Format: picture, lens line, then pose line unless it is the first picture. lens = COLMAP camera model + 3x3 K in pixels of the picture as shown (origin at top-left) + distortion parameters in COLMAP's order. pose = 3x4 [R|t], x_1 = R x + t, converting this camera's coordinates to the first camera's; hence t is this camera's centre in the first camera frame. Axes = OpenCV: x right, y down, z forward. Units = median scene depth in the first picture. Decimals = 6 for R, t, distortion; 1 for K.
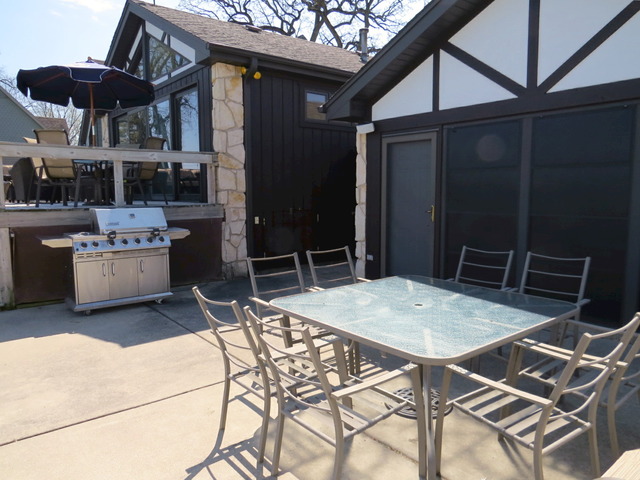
lens RADIAL K [[460.2, 0, 320.5], [0, 460.2, 239.8], [0, 0, 1]] dist [-0.008024, -0.008762]
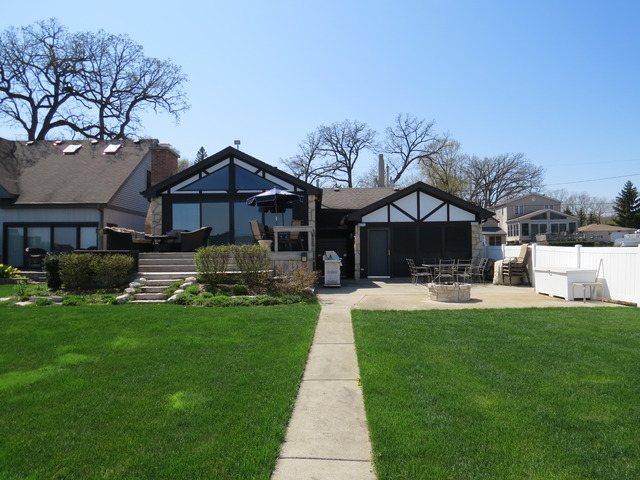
lens RADIAL K [[460.2, 0, 318.8], [0, 460.2, 239.3], [0, 0, 1]] dist [-0.008024, -0.008762]
pose [[0.651134, 0.026426, 0.758503, -2.670105], [0.088294, 0.989970, -0.110286, 0.170060], [-0.753810, 0.138782, 0.642270, -0.756415]]
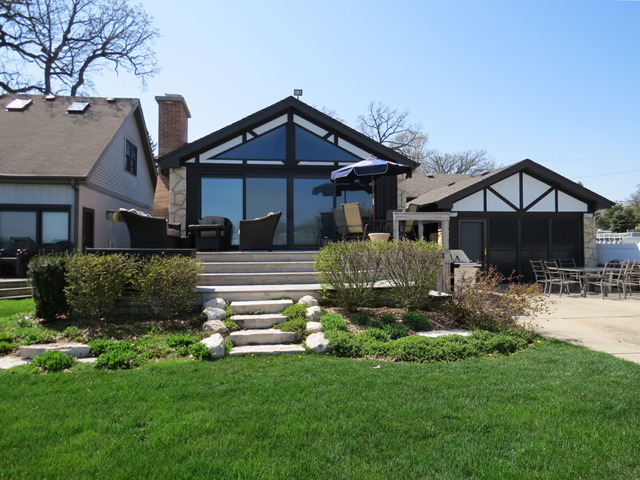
lens RADIAL K [[460.2, 0, 320.2], [0, 460.2, 240.8], [0, 0, 1]] dist [-0.008024, -0.008762]
pose [[0.530257, 0.022026, 0.847551, -2.436921], [0.094632, 0.991878, -0.084981, 0.008916], [-0.842539, 0.125268, 0.523866, 0.473131]]
